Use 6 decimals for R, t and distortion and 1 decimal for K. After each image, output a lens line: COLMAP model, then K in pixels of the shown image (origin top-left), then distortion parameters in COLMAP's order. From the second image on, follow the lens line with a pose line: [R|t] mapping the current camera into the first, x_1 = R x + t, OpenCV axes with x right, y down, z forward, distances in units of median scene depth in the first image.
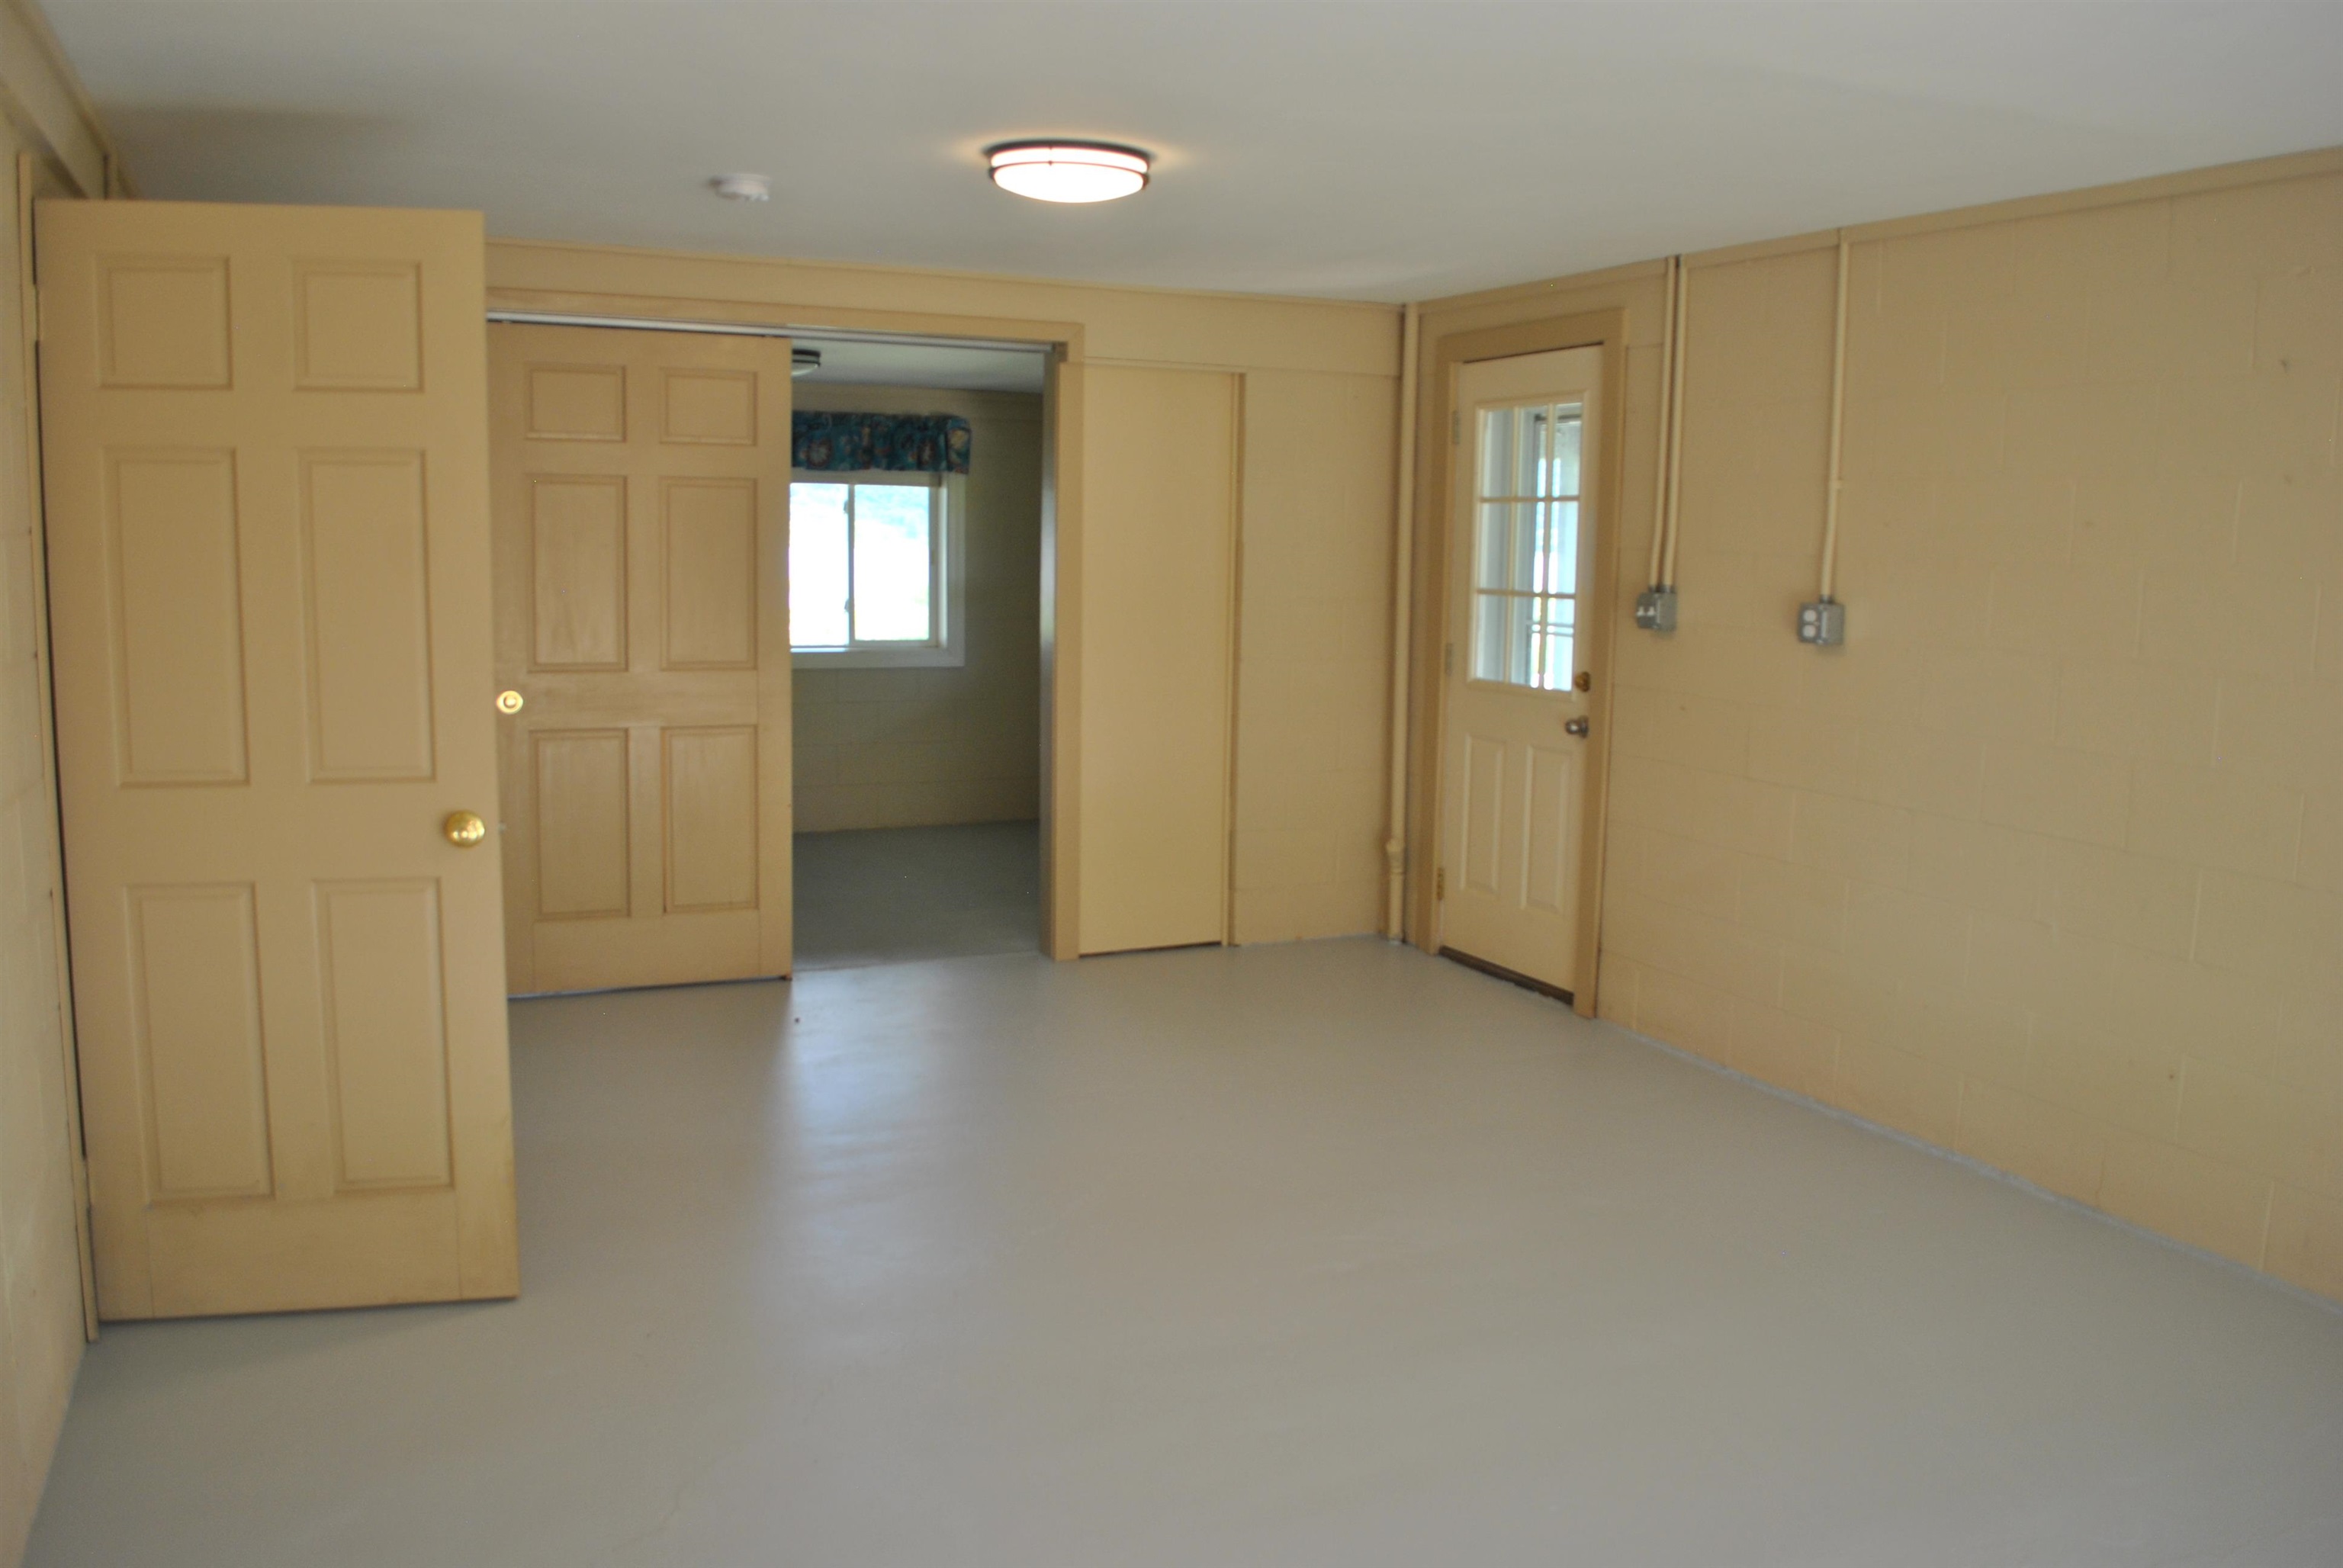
lens RADIAL K [[1859.2, 0, 1173.4], [0, 1859.2, 770.6], [0, 0, 1]] dist [-0.083994, 0.015202]
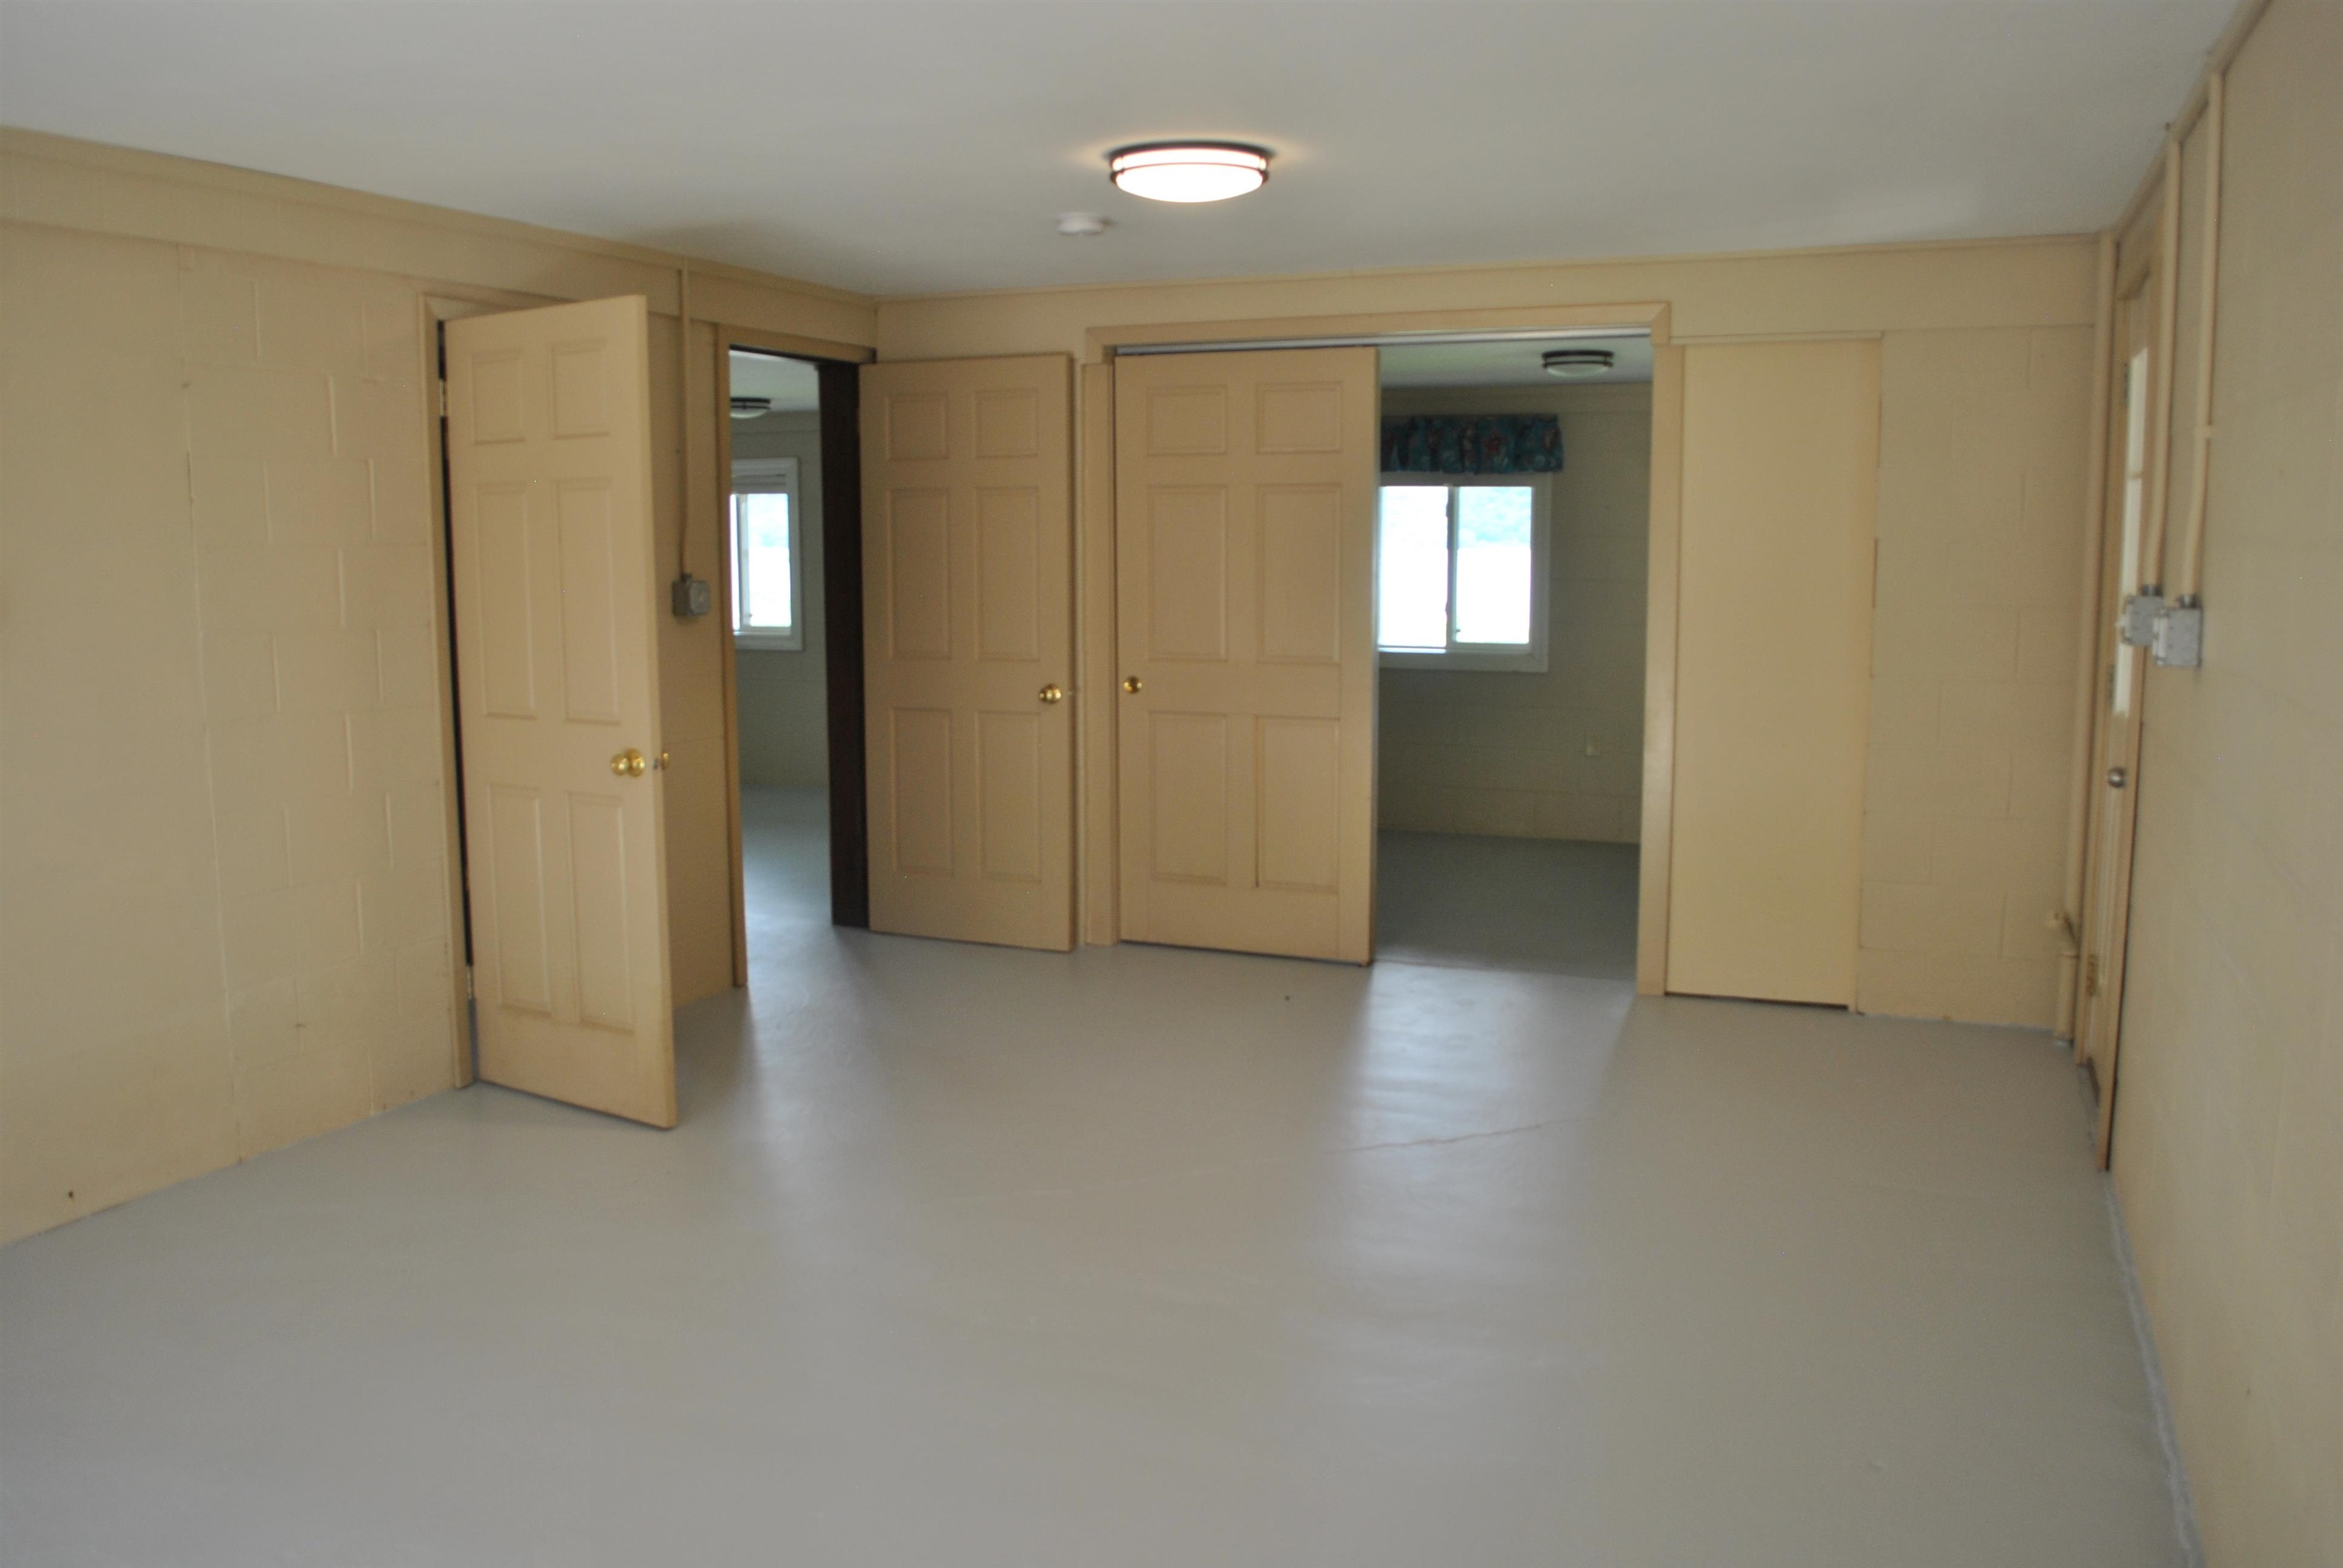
lens RADIAL K [[1834.3, 0, 1168.9], [0, 1834.3, 816.6], [0, 0, 1]] dist [-0.043169, 0.000041]
pose [[0.680923, 0.090514, -0.726740, 0.461215], [-0.078964, 0.995622, 0.050017, -0.013977], [0.728086, 0.023329, 0.685089, 0.210762]]
